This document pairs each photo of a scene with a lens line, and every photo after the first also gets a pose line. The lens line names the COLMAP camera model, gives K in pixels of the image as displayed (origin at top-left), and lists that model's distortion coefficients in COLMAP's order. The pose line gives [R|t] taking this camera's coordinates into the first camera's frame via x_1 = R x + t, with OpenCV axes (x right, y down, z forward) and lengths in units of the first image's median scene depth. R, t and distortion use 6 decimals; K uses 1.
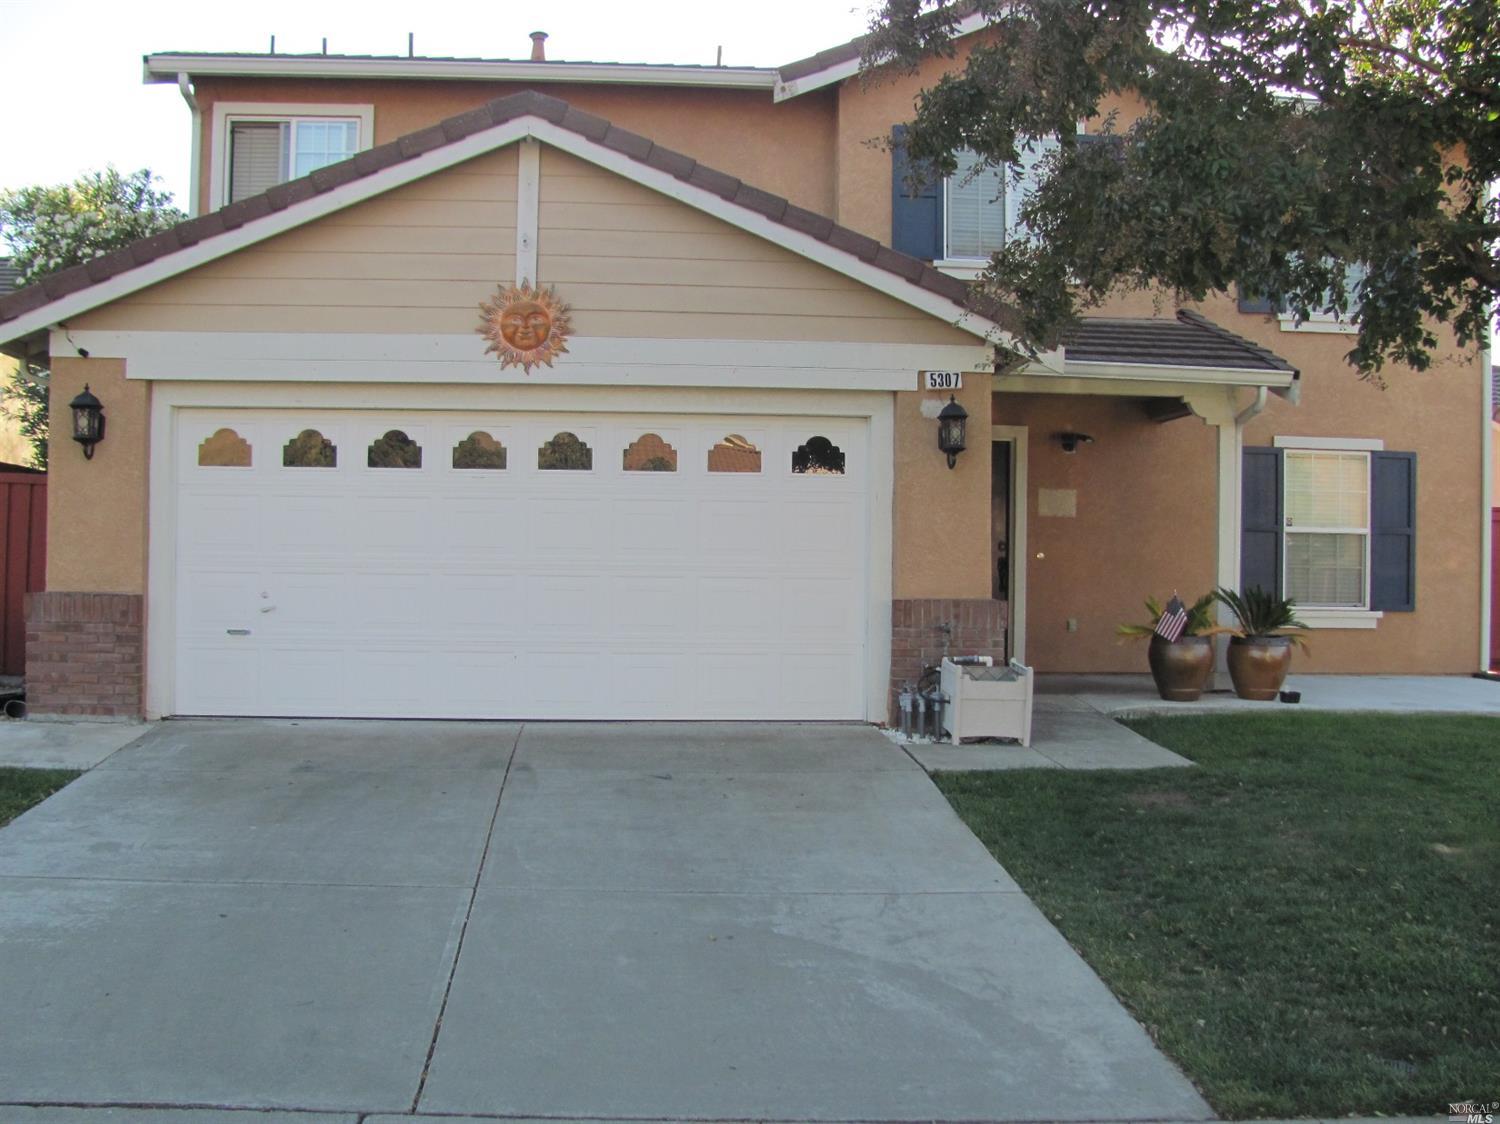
lens RADIAL K [[1571.7, 0, 751.8], [0, 1571.7, 586.0], [0, 0, 1]] dist [-0.214504, 0.266333]
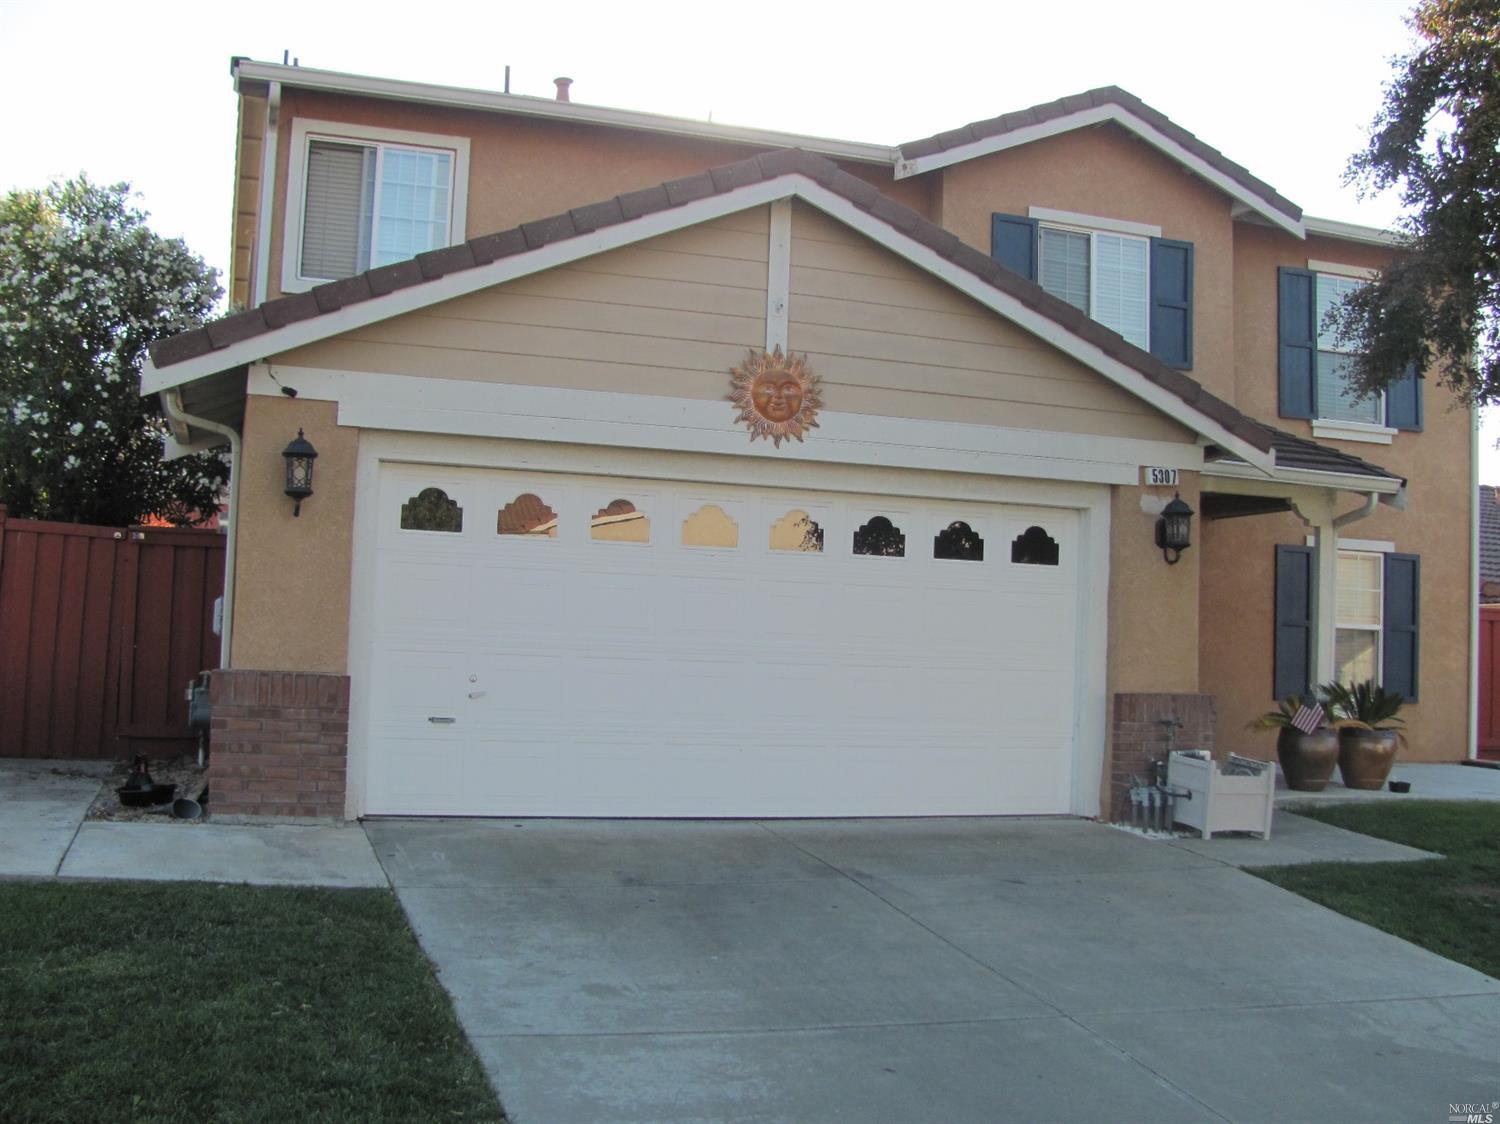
lens RADIAL K [[1571.7, 0, 751.8], [0, 1571.7, 586.0], [0, 0, 1]] dist [-0.214504, 0.266333]
pose [[0.971394, 0.031402, 0.235386, -0.375044], [-0.021346, 0.998752, -0.045151, -0.010152], [-0.236510, 0.038835, 0.970853, 0.093115]]
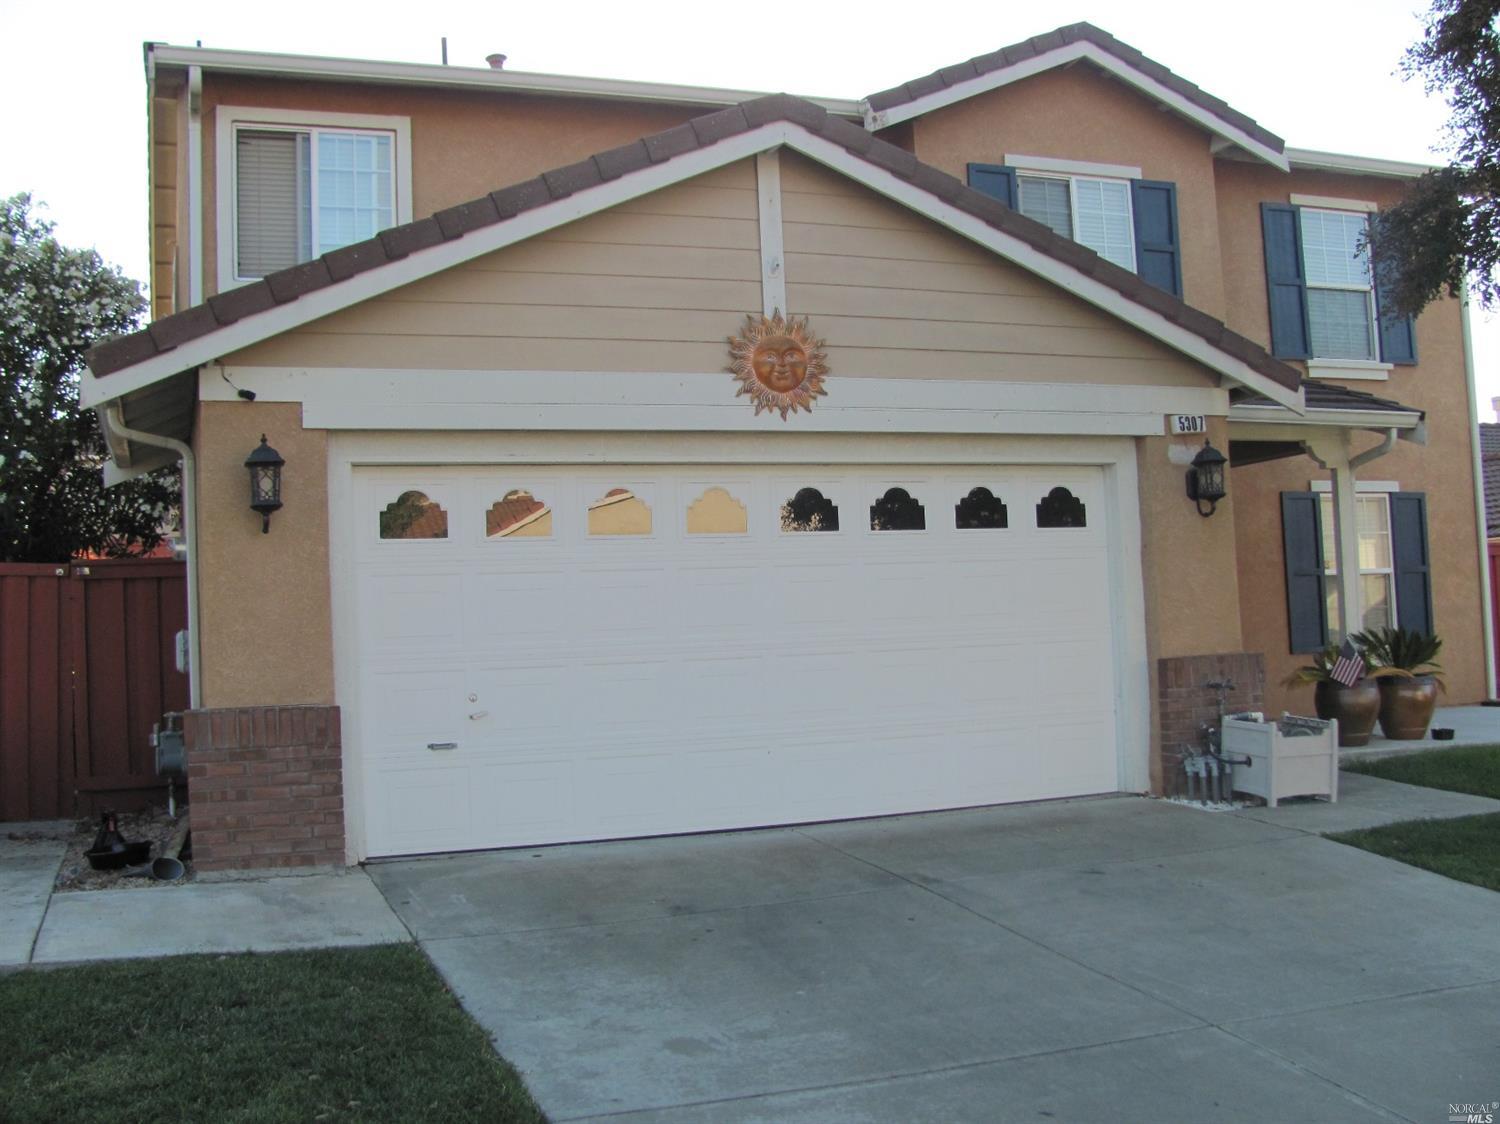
lens RADIAL K [[1571.7, 0, 751.8], [0, 1571.7, 586.0], [0, 0, 1]] dist [-0.214504, 0.266333]
pose [[0.960207, -0.043157, 0.275934, -0.400016], [0.056587, 0.997560, -0.040895, -0.010719], [-0.273496, 0.054882, 0.960306, 0.181735]]
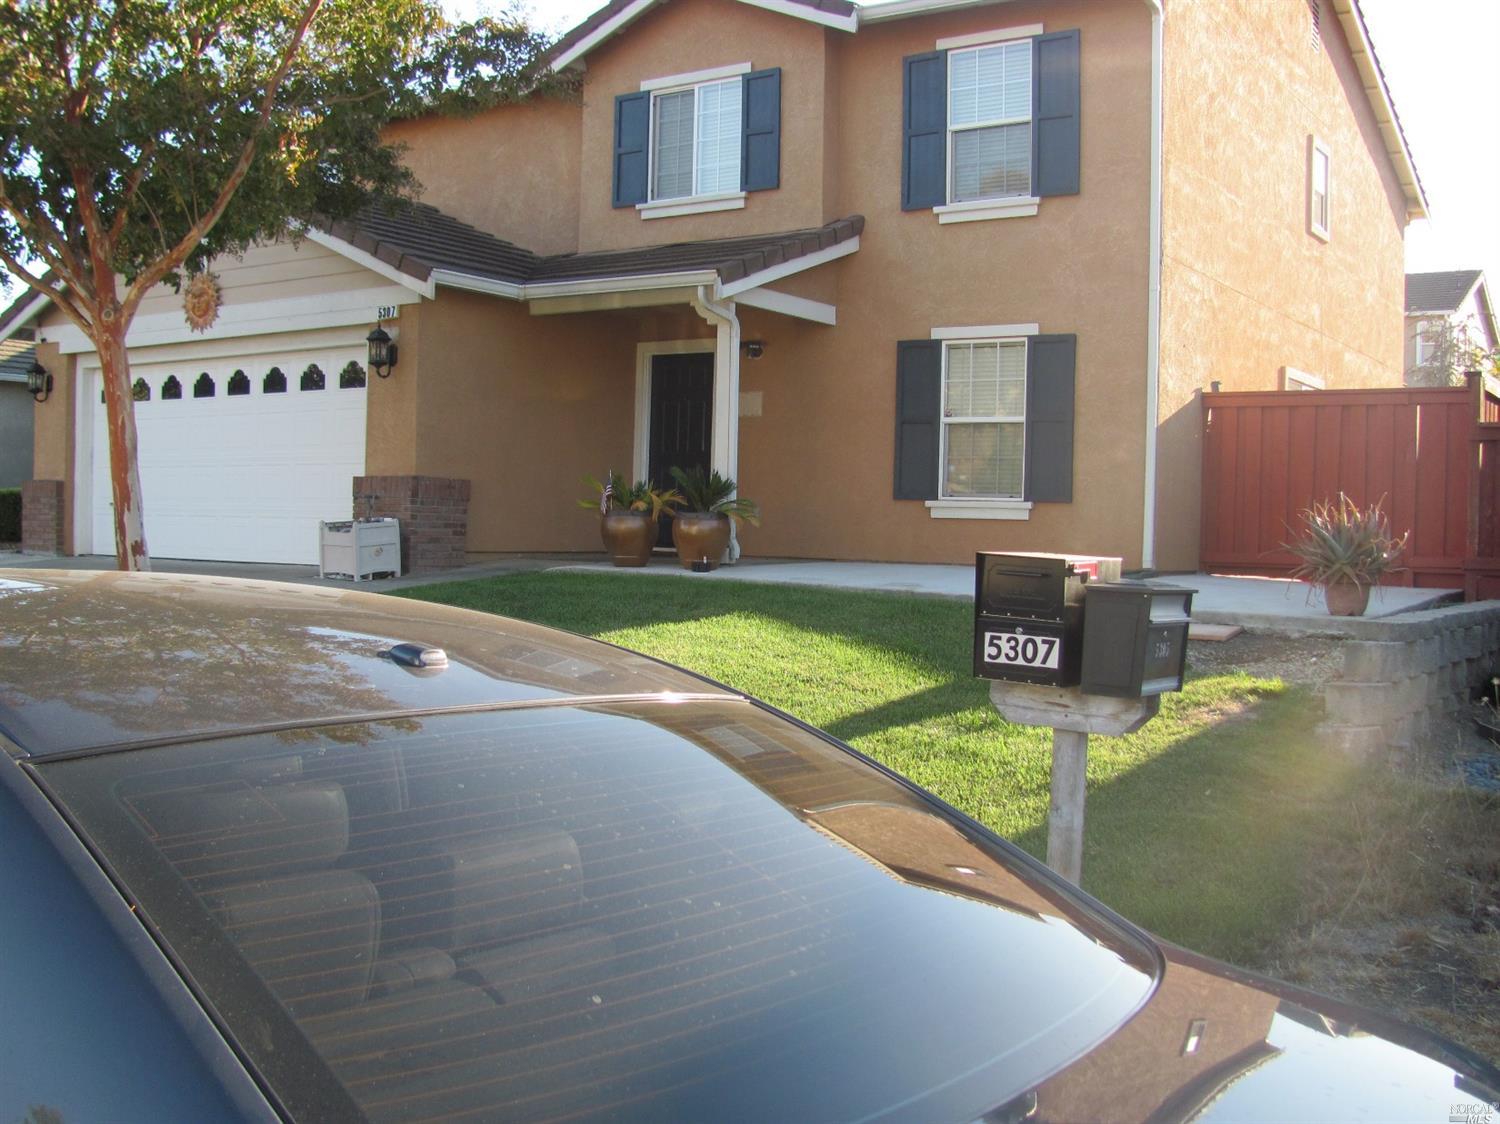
lens RADIAL K [[1571.7, 0, 751.8], [0, 1571.7, 586.0], [0, 0, 1]] dist [-0.214504, 0.266333]
pose [[0.772418, 0.030460, -0.634383, 1.226918], [-0.015766, 0.999461, 0.028793, 0.059919], [0.634919, -0.012238, 0.772482, 0.176182]]
